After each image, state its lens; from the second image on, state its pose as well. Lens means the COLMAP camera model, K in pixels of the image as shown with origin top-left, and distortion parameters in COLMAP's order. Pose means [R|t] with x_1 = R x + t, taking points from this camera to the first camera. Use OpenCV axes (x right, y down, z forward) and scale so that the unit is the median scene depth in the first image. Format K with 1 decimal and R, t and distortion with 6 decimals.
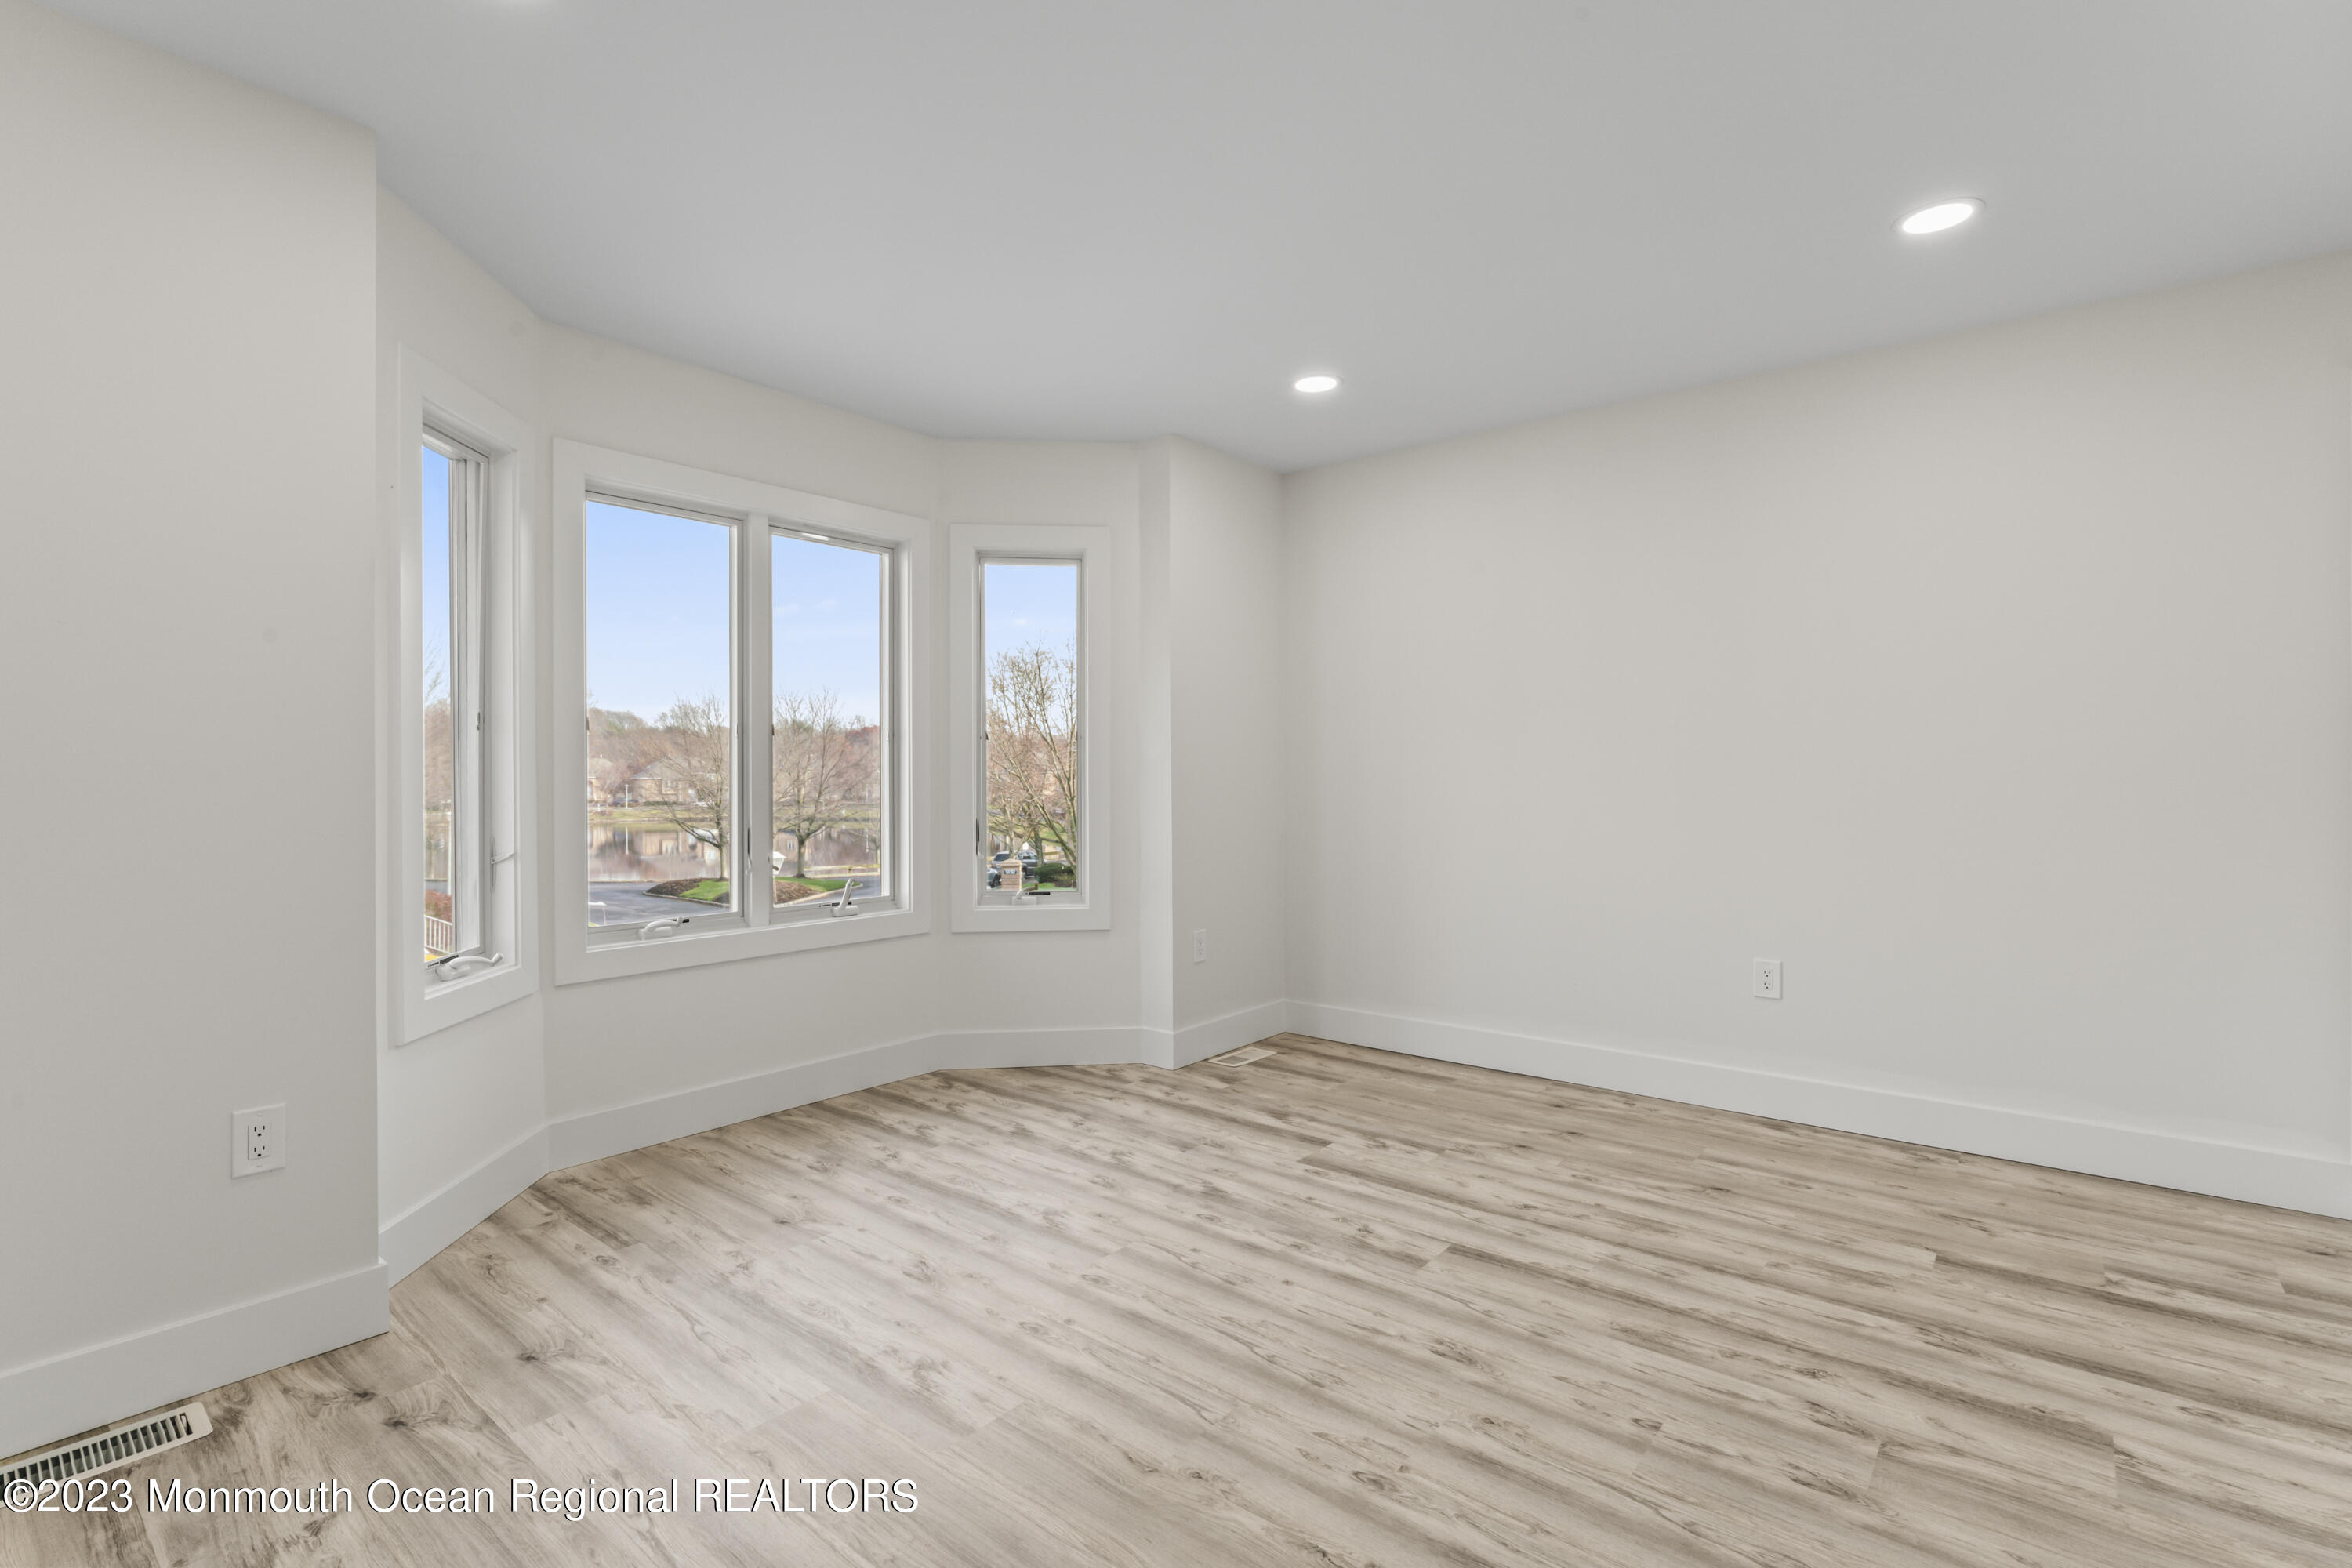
lens RADIAL K [[1077.1, 0, 1173.2], [0, 1077.1, 785.3], [0, 0, 1]] dist [-0.003065, 0.000434]
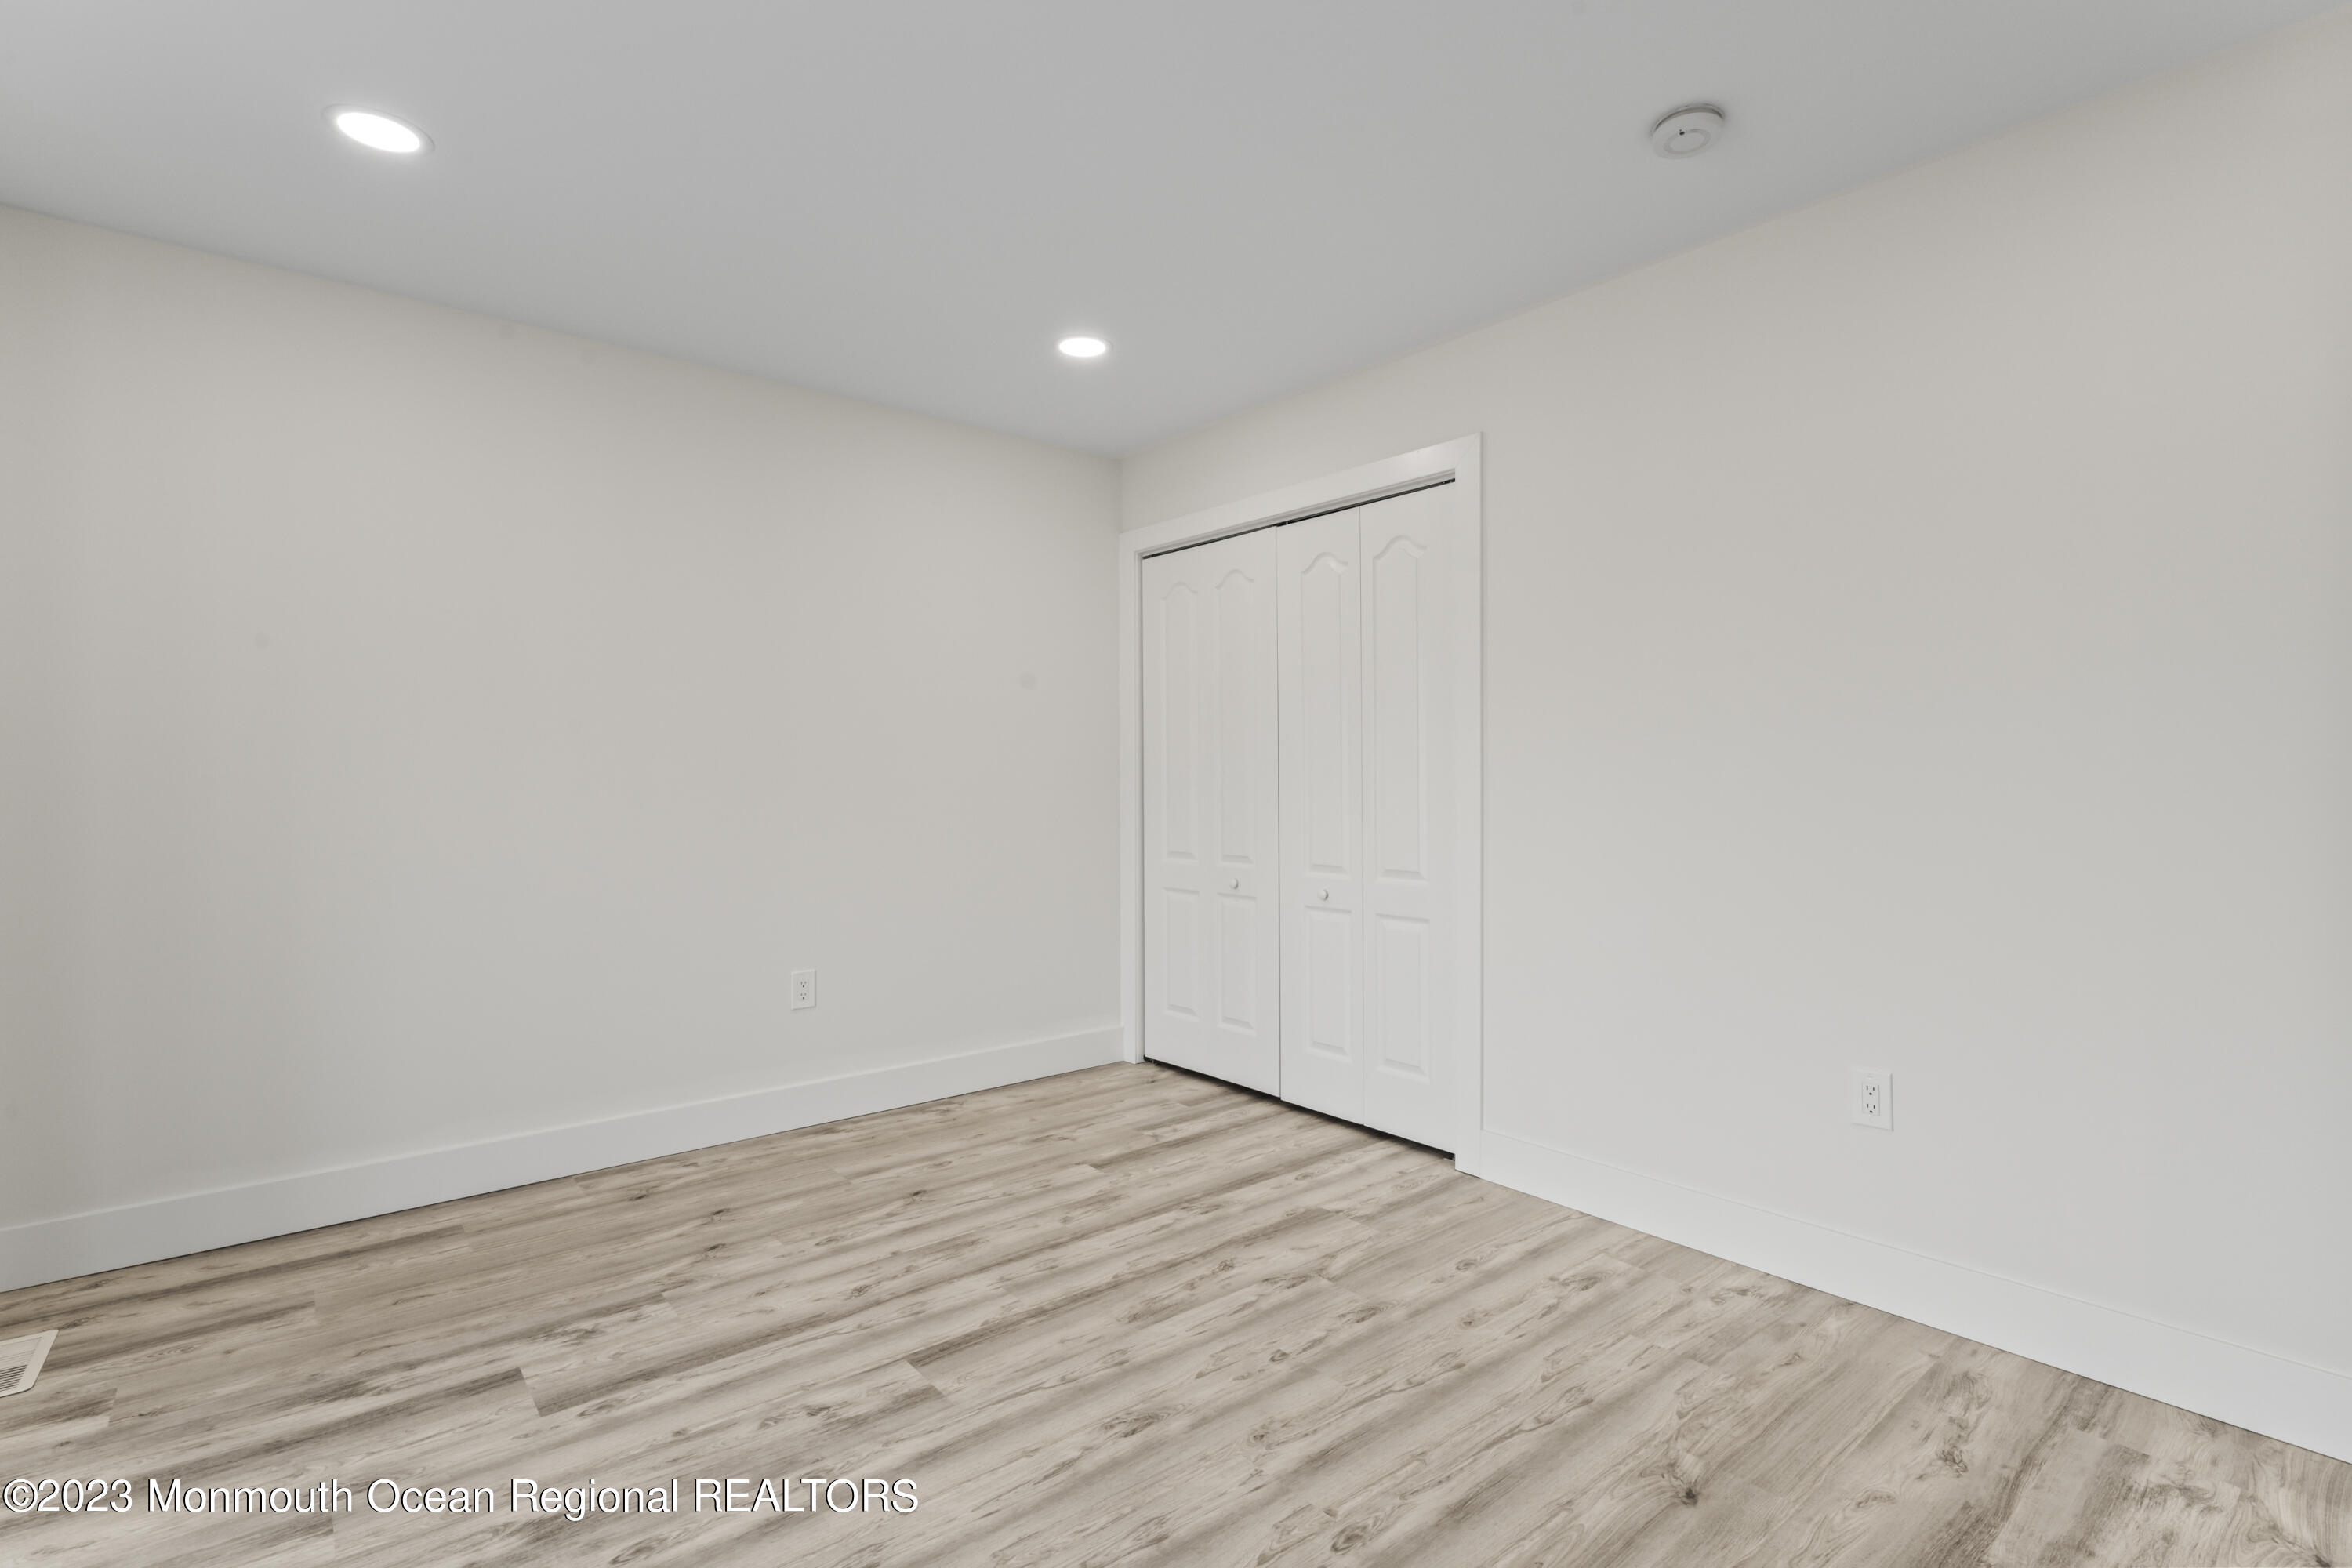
lens RADIAL K [[1077.1, 0, 1183.3], [0, 1077.1, 785.3], [0, 0, 1]] dist [-0.003065, 0.000434]
pose [[0.200691, -0.002549, 0.979651, -0.480183], [0.011280, 0.999936, 0.000291, -0.008791], [-0.979590, 0.010992, 0.200707, 0.596360]]
